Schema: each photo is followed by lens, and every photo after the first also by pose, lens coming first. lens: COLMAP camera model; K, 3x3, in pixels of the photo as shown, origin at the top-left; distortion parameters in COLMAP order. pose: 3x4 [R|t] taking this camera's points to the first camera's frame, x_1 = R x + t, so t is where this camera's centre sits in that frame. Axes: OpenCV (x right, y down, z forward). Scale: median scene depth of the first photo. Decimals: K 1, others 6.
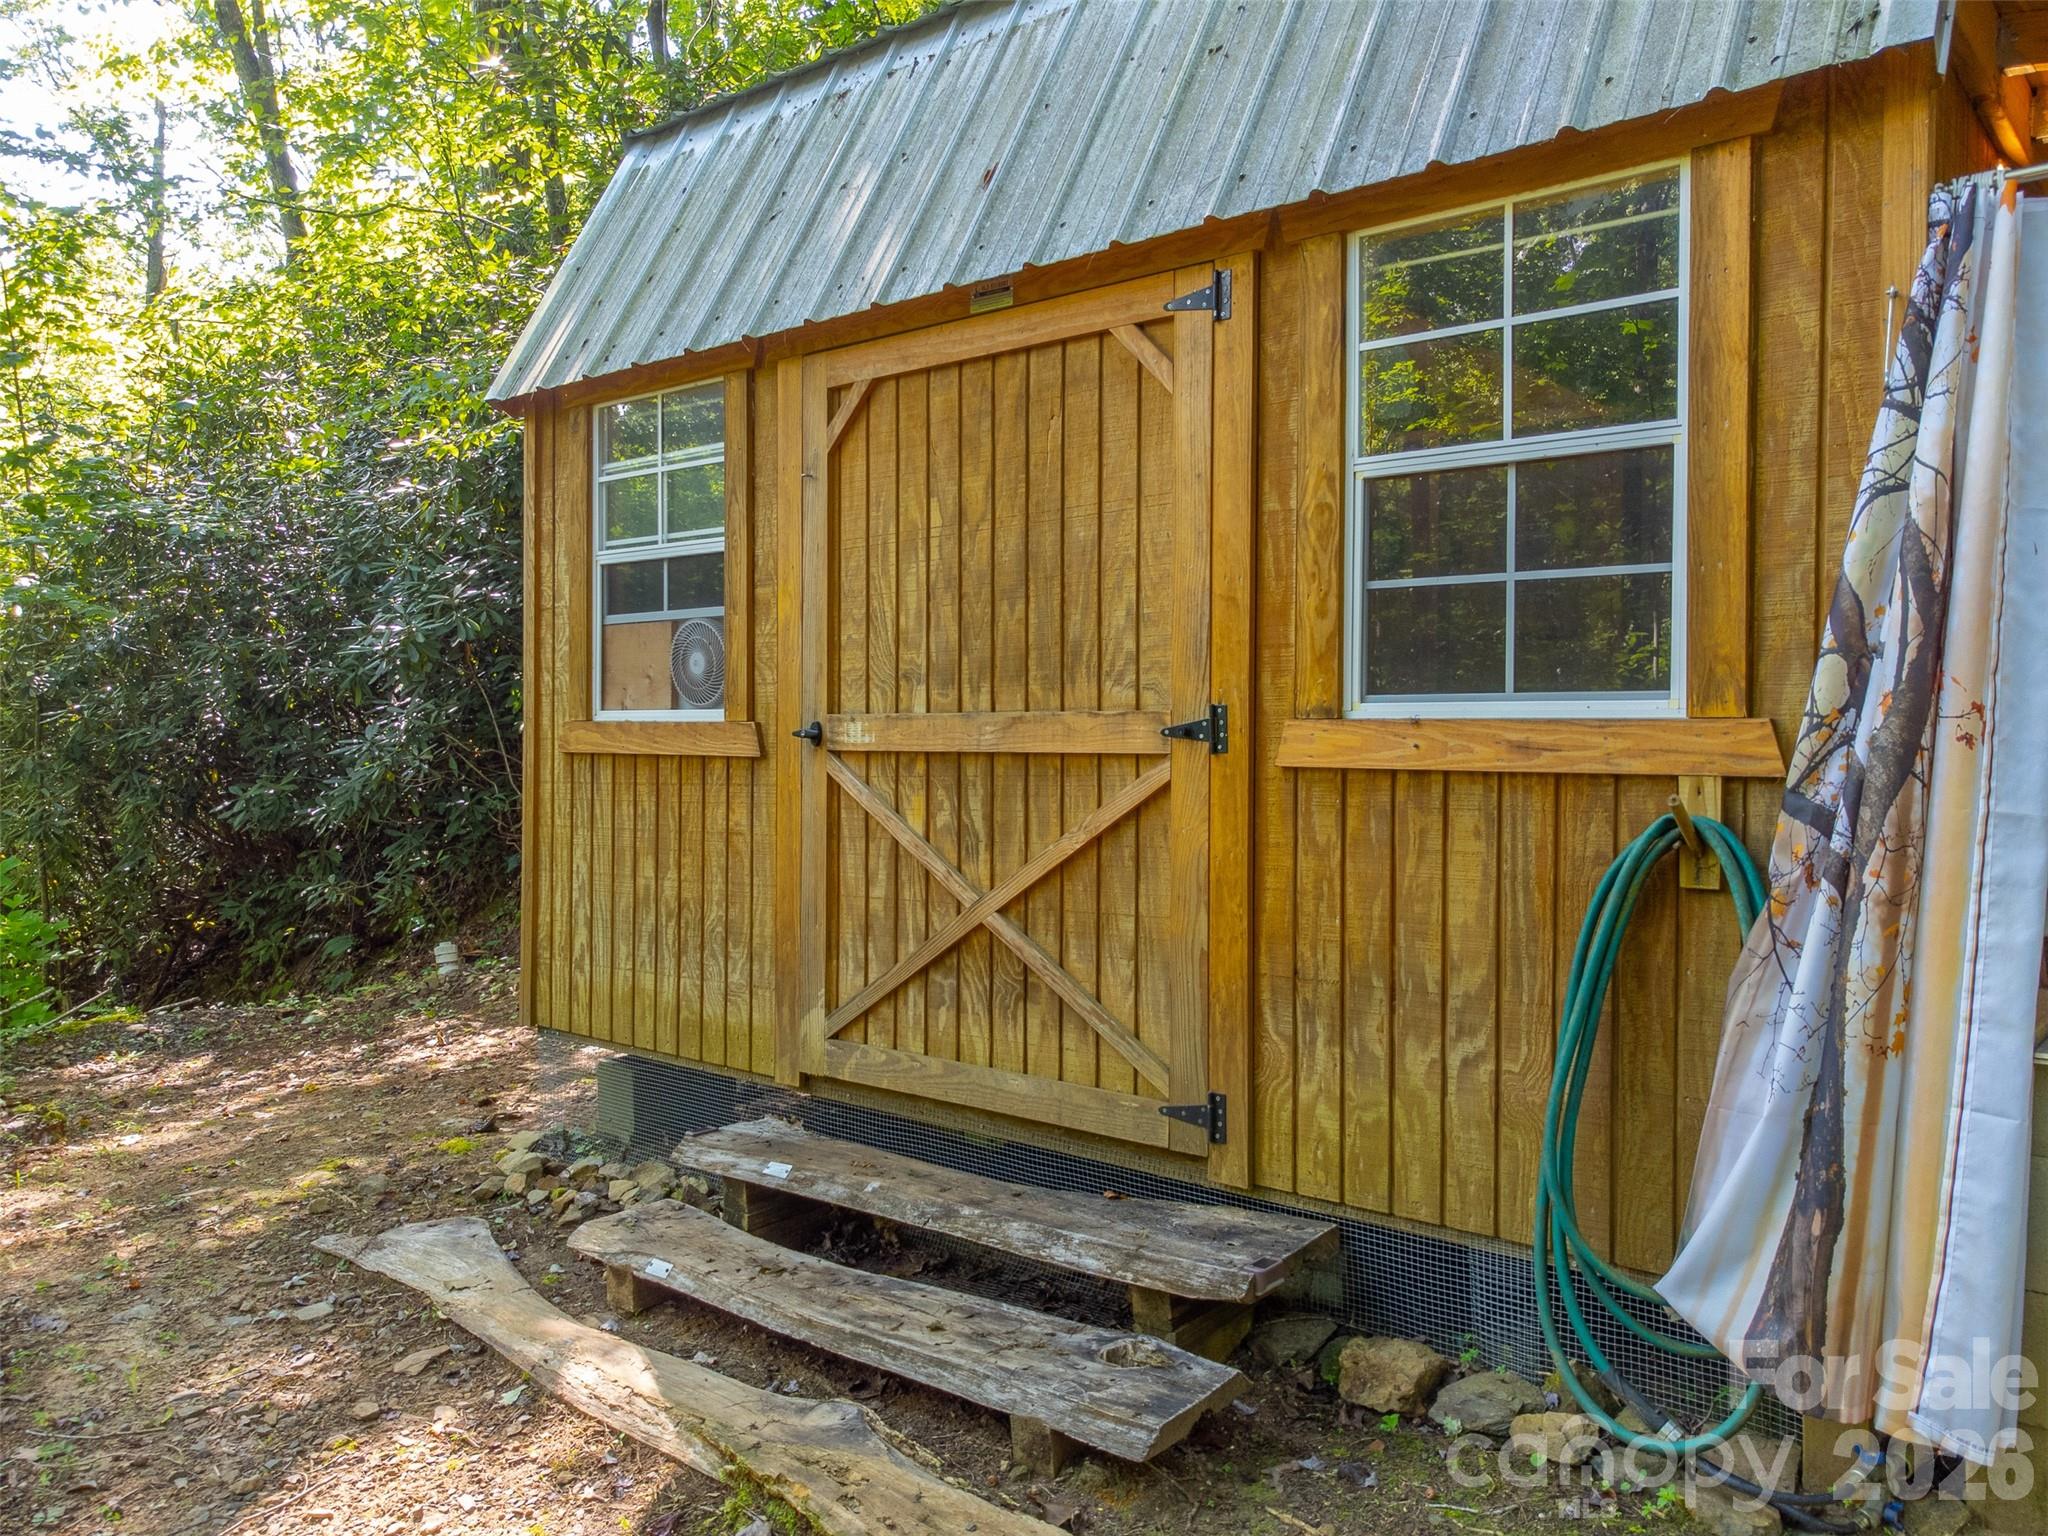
lens RADIAL K [[1577.6, 0, 1024.0], [0, 1577.6, 768.0], [0, 0, 1]] dist [0.021506, 0.041594]
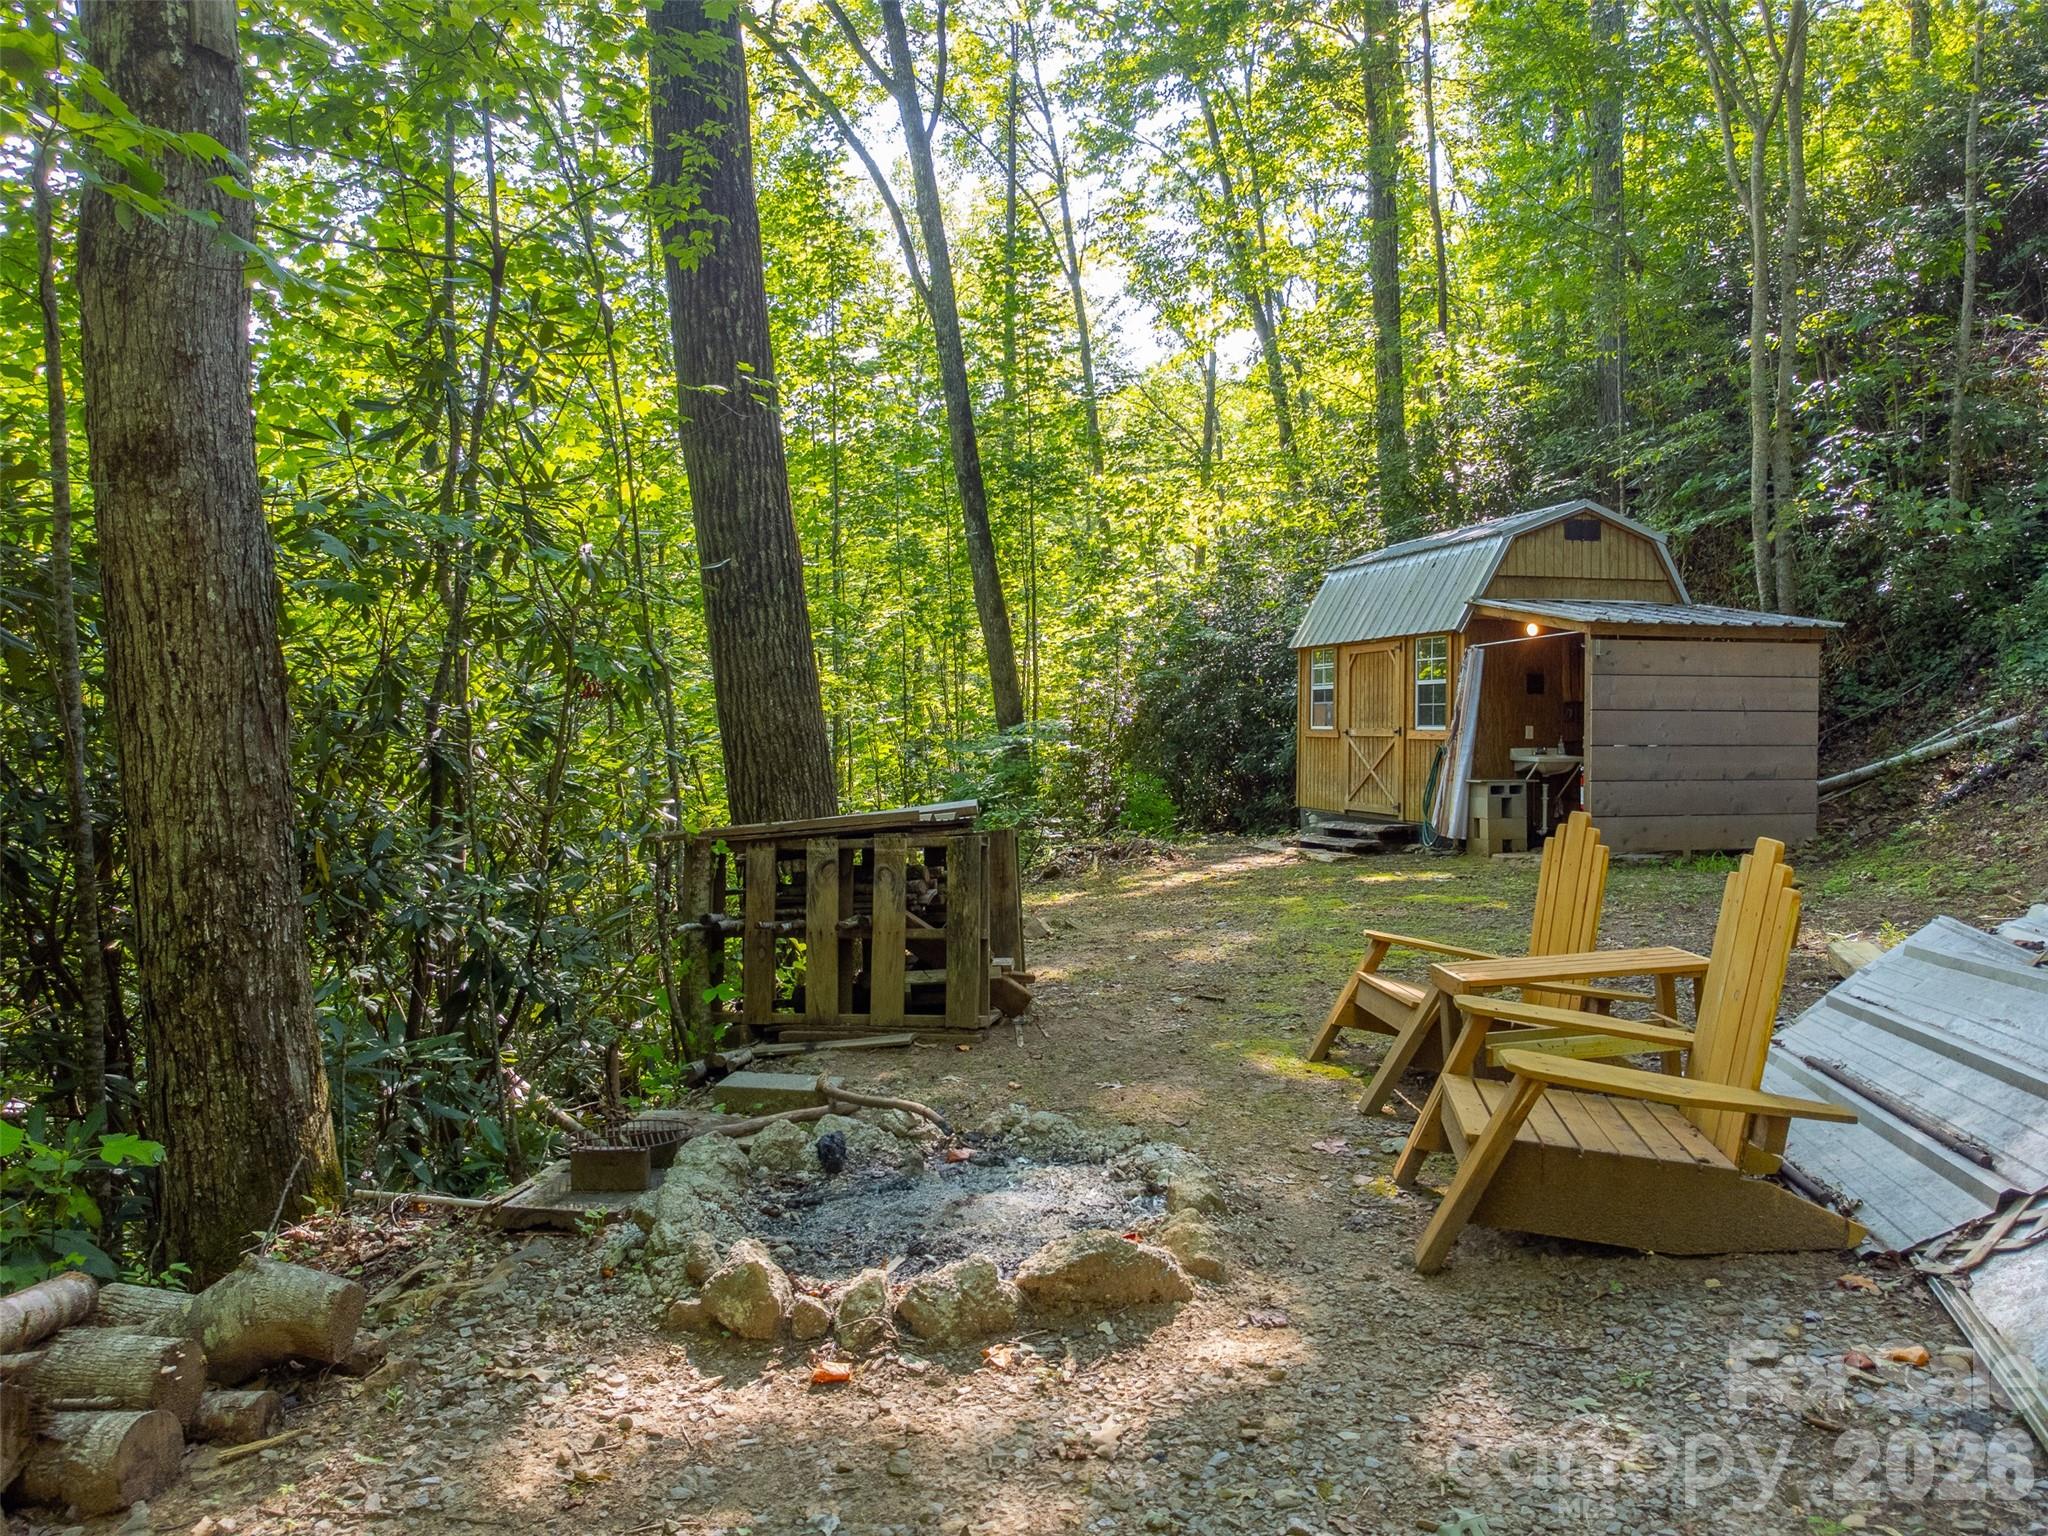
lens RADIAL K [[1563.5, 0, 1024.0], [0, 1563.5, 768.0], [0, 0, 1]] dist [0.032111, -0.003555]
pose [[0.820980, 0.013784, -0.570791, 1.804145], [-0.011464, 0.999905, 0.007658, 0.061664], [0.570842, 0.000257, 0.821060, -3.451514]]
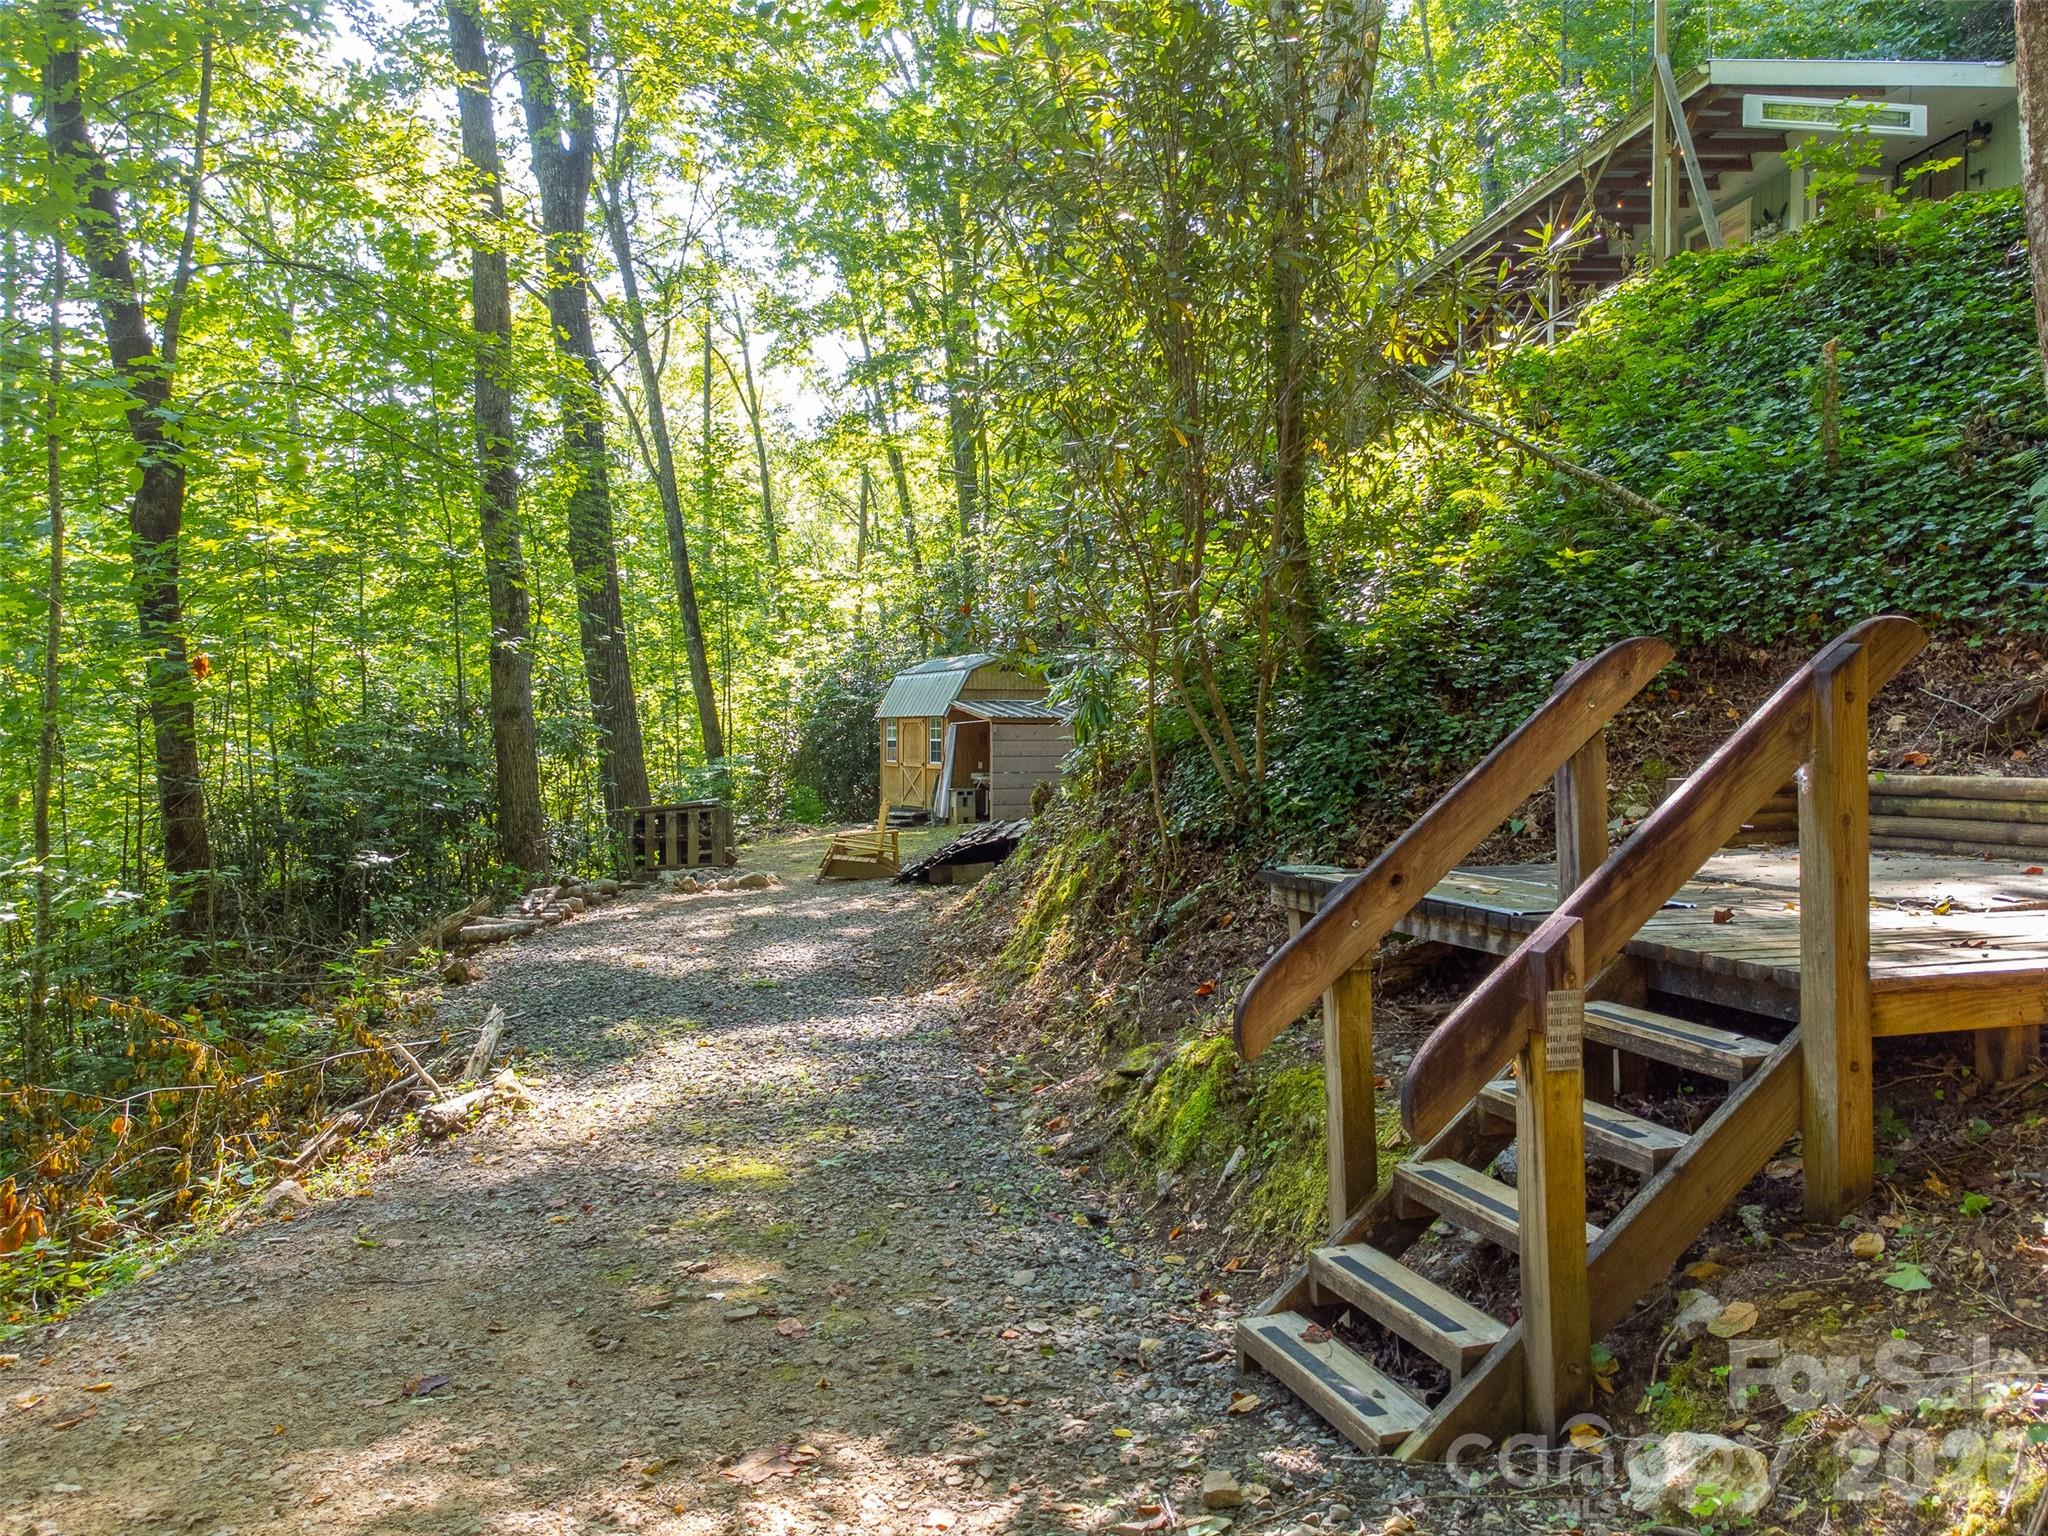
lens RADIAL K [[1563.5, 0, 1024.0], [0, 1563.5, 768.0], [0, 0, 1]] dist [0.032111, -0.003555]
pose [[0.917245, 0.004232, -0.398302, 4.184664], [-0.004659, 0.999989, -0.000103, -0.003015], [0.398297, 0.001950, 0.917254, -7.047534]]
